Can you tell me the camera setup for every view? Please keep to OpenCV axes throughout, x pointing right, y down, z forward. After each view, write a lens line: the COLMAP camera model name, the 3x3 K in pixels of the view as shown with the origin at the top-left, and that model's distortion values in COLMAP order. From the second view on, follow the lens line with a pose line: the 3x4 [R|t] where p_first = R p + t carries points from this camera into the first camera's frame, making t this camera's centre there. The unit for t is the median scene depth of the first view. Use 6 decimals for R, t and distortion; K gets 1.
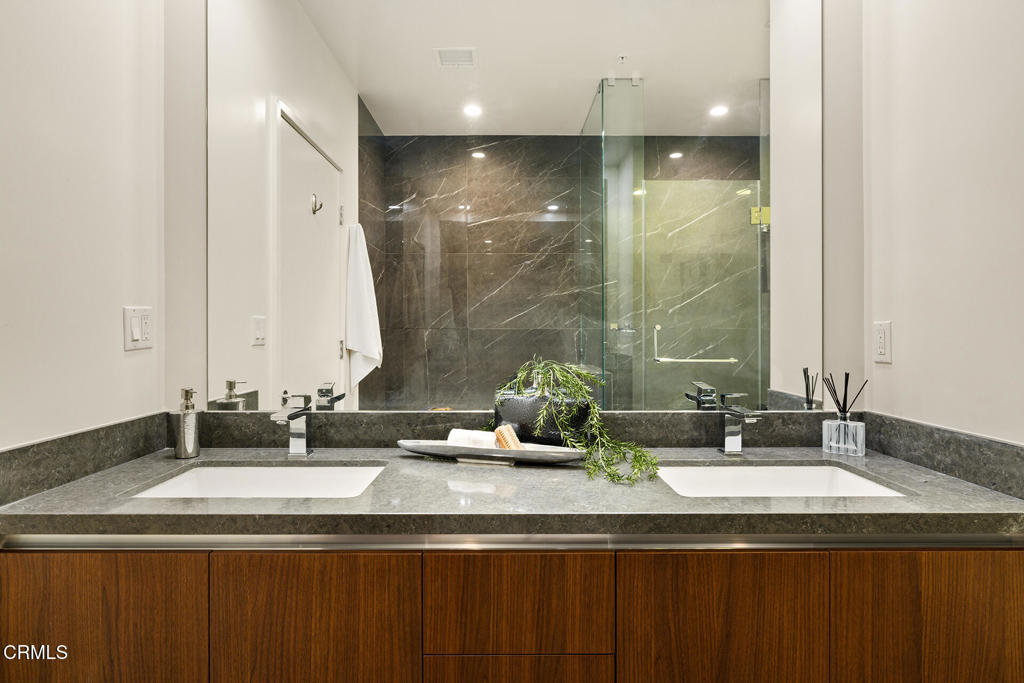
lens RADIAL K [[583.5, 0, 510.9], [0, 583.5, 337.7], [0, 0, 1]] dist [-0.005090, -0.000281]
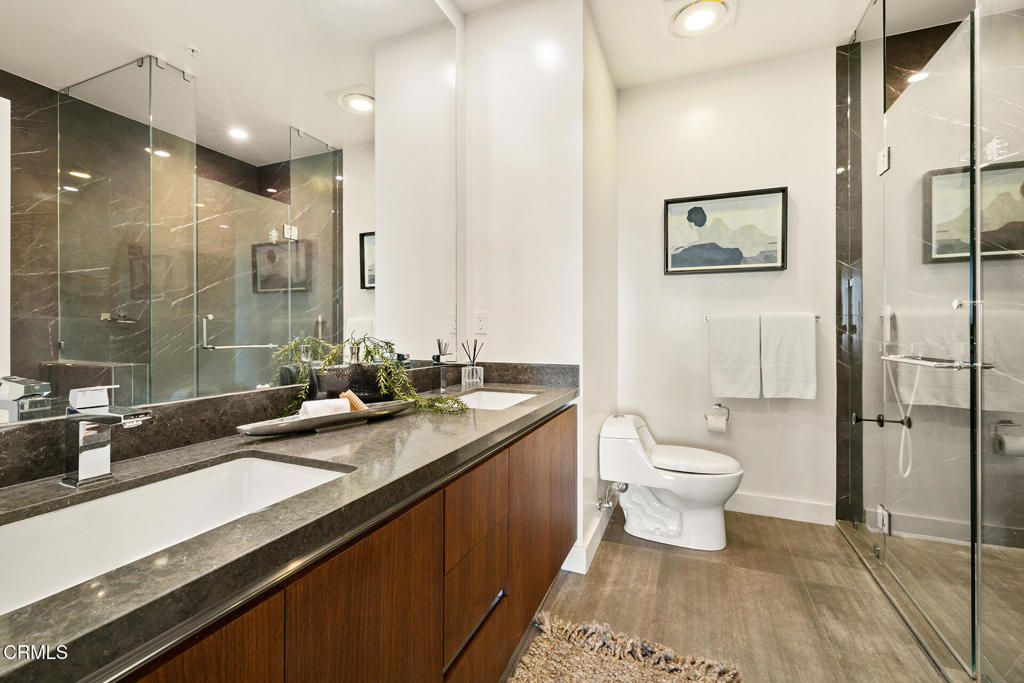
lens RADIAL K [[446.0, 0, 514.4], [0, 446.0, 337.0], [0, 0, 1]] dist [-0.003700, -0.000600]
pose [[0.368203, -0.010347, 0.929688, -0.652173], [0.012351, 0.999904, 0.006237, 0.046283], [-0.929664, 0.009186, 0.368295, 0.384186]]
